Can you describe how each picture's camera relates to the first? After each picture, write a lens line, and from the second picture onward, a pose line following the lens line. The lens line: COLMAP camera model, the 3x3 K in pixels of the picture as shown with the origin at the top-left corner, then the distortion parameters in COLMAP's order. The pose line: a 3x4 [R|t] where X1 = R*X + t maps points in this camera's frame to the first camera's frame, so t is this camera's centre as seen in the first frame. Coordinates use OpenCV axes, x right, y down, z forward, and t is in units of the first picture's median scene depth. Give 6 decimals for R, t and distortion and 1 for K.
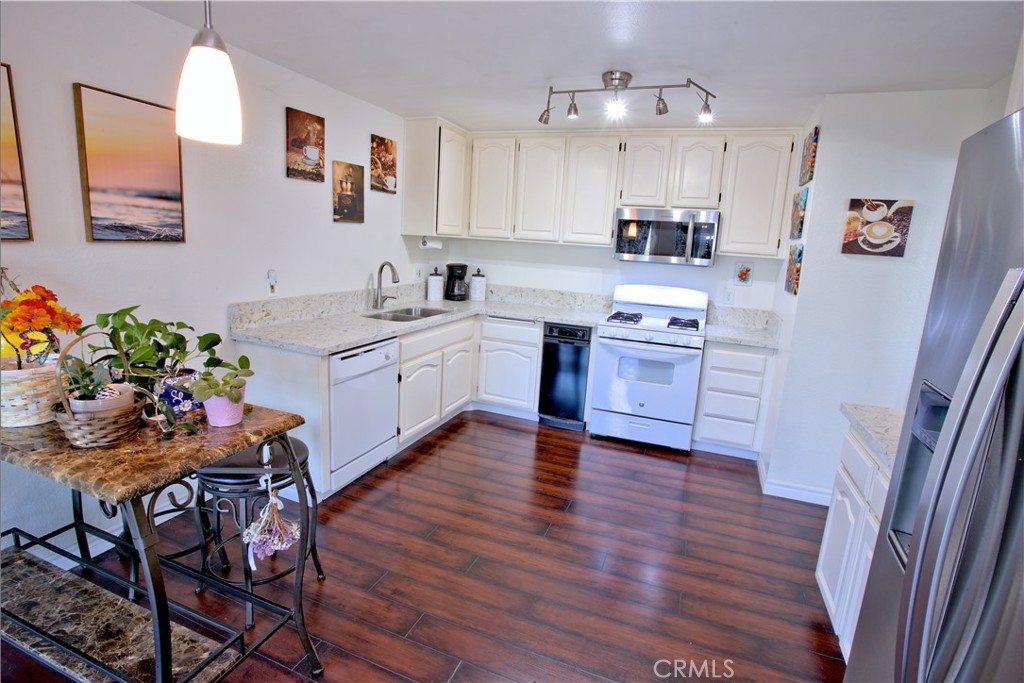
lens RADIAL K [[495.0, 0, 510.5], [0, 495.0, 336.2], [0, 0, 1]] dist [-0.080427, 0.034547]
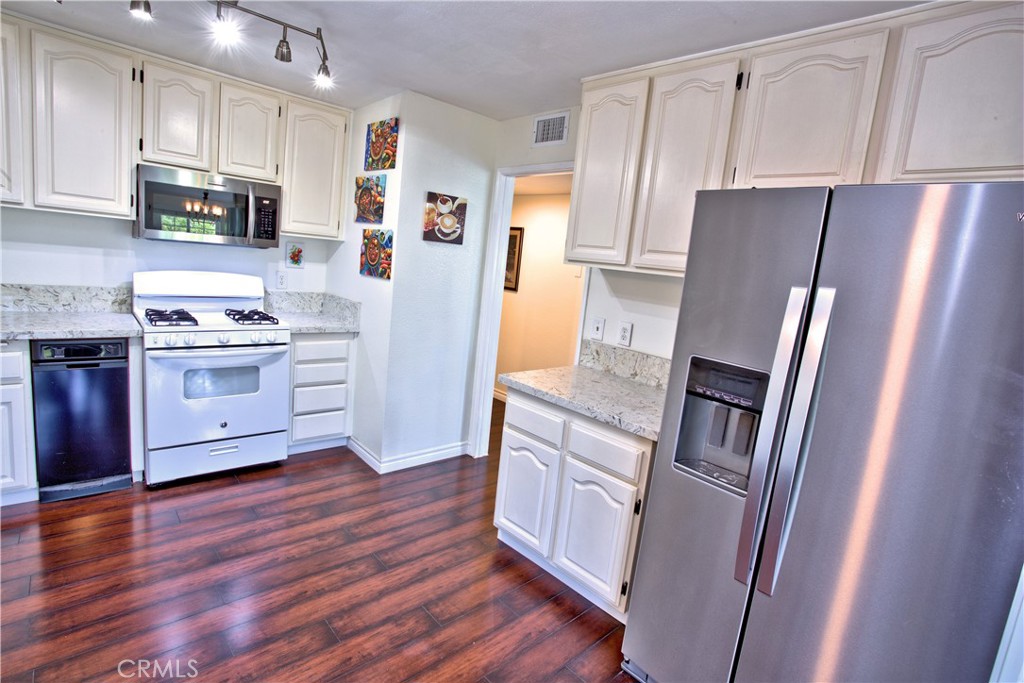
lens RADIAL K [[495.0, 0, 510.5], [0, 495.0, 336.2], [0, 0, 1]] dist [-0.080427, 0.034547]
pose [[0.440661, -0.148711, 0.885270, -0.217722], [0.087949, 0.988590, 0.122289, -0.062497], [-0.893355, 0.023971, 0.448712, 0.260920]]
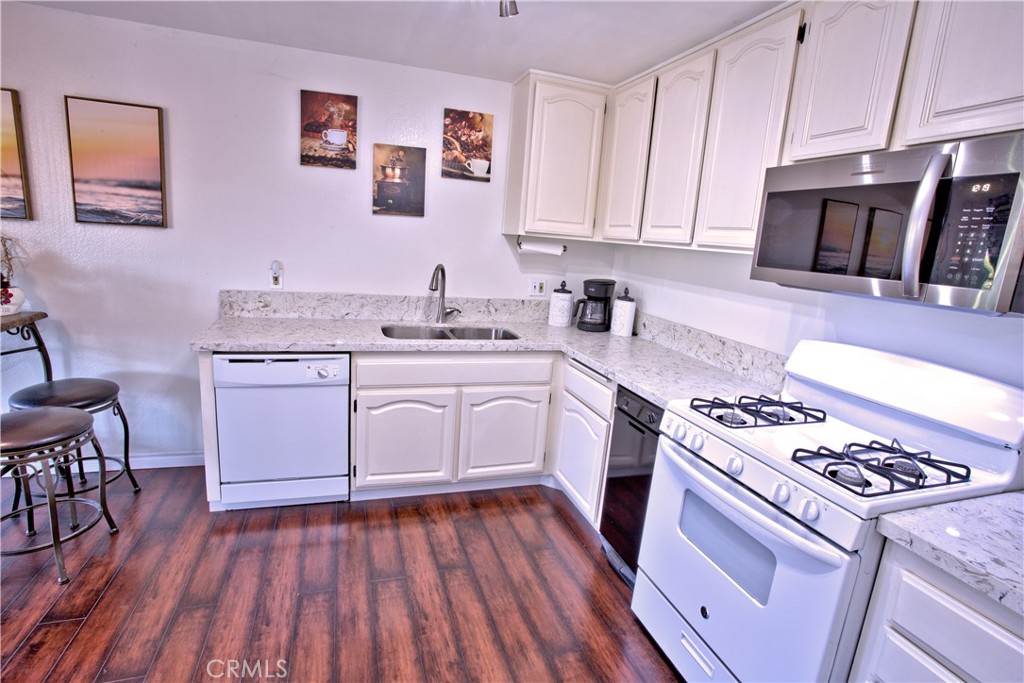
lens RADIAL K [[495.0, 0, 510.5], [0, 495.0, 336.2], [0, 0, 1]] dist [-0.080427, 0.034547]
pose [[0.642079, 0.141820, -0.753407, 0.486736], [-0.182554, 0.982756, 0.029414, -0.089161], [0.744587, 0.118652, 0.656896, 0.629169]]
